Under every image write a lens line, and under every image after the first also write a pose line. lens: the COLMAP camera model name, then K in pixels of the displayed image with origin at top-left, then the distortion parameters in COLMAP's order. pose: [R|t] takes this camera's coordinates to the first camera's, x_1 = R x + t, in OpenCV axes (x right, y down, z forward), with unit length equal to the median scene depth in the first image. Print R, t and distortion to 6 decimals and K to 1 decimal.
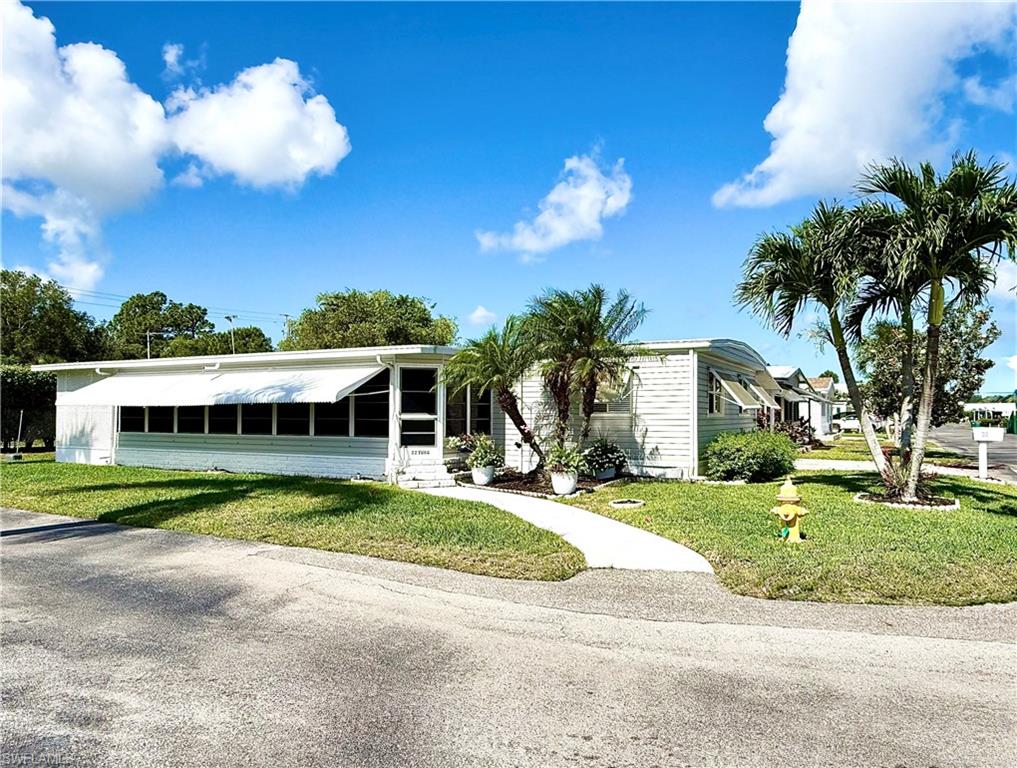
lens RADIAL K [[692.0, 0, 512.1], [0, 692.0, 390.4], [0, 0, 1]] dist [-0.010284, -0.001943]
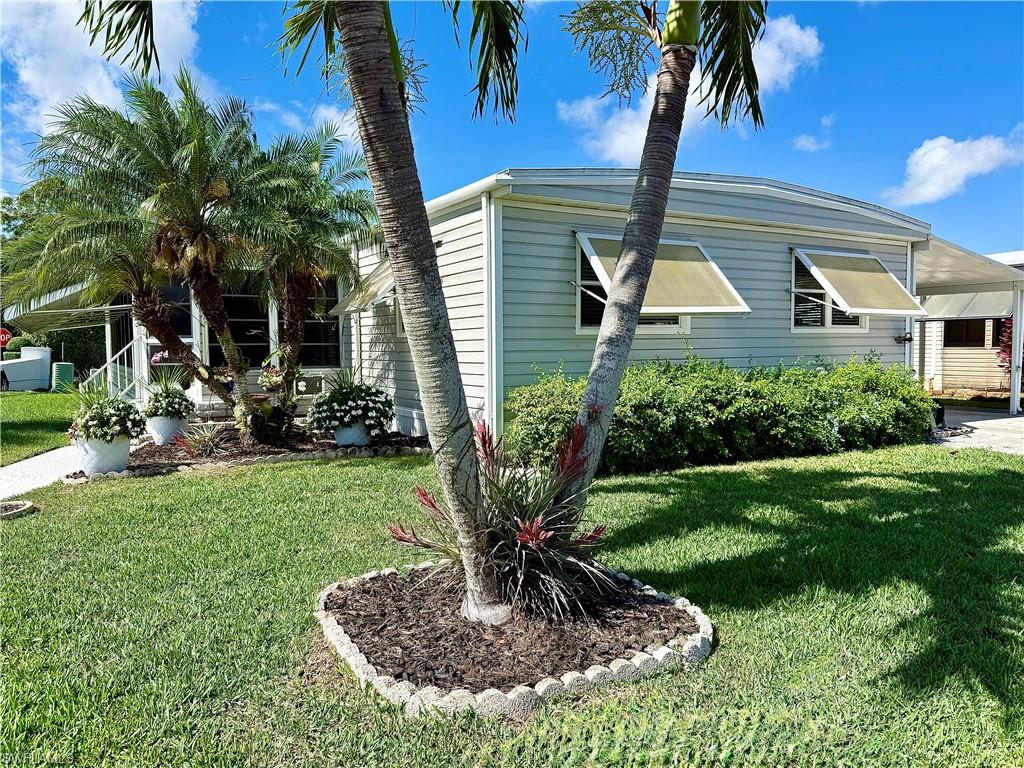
lens RADIAL K [[719.2, 0, 514.1], [0, 719.2, 379.6], [0, 0, 1]] dist [0.023673, -0.000497]
pose [[0.860426, 0.012775, -0.509415, 0.525961], [0.029569, 0.996749, 0.074941, 0.032502], [0.508717, -0.079544, 0.857252, 0.549943]]
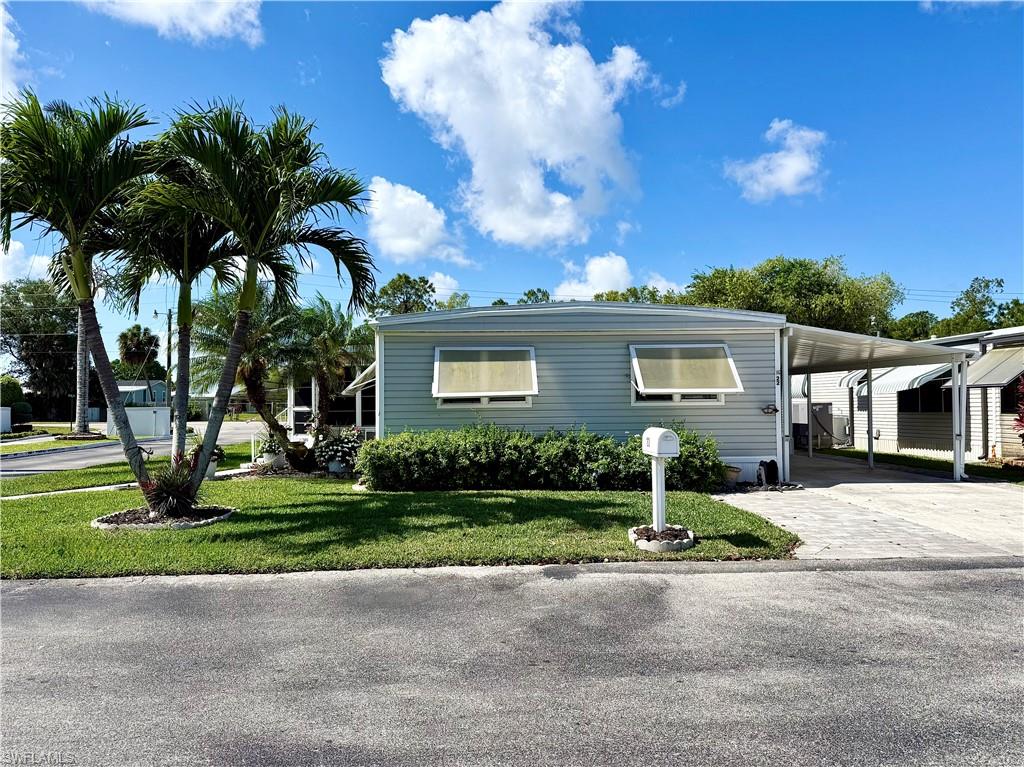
lens RADIAL K [[719.2, 0, 504.0], [0, 719.2, 384.9], [0, 0, 1]] dist [0.023673, -0.000497]
pose [[0.550222, -0.031667, -0.834418, 1.064354], [0.039685, 0.999143, -0.011750, 0.025131], [0.834075, -0.026649, 0.551007, 0.621607]]
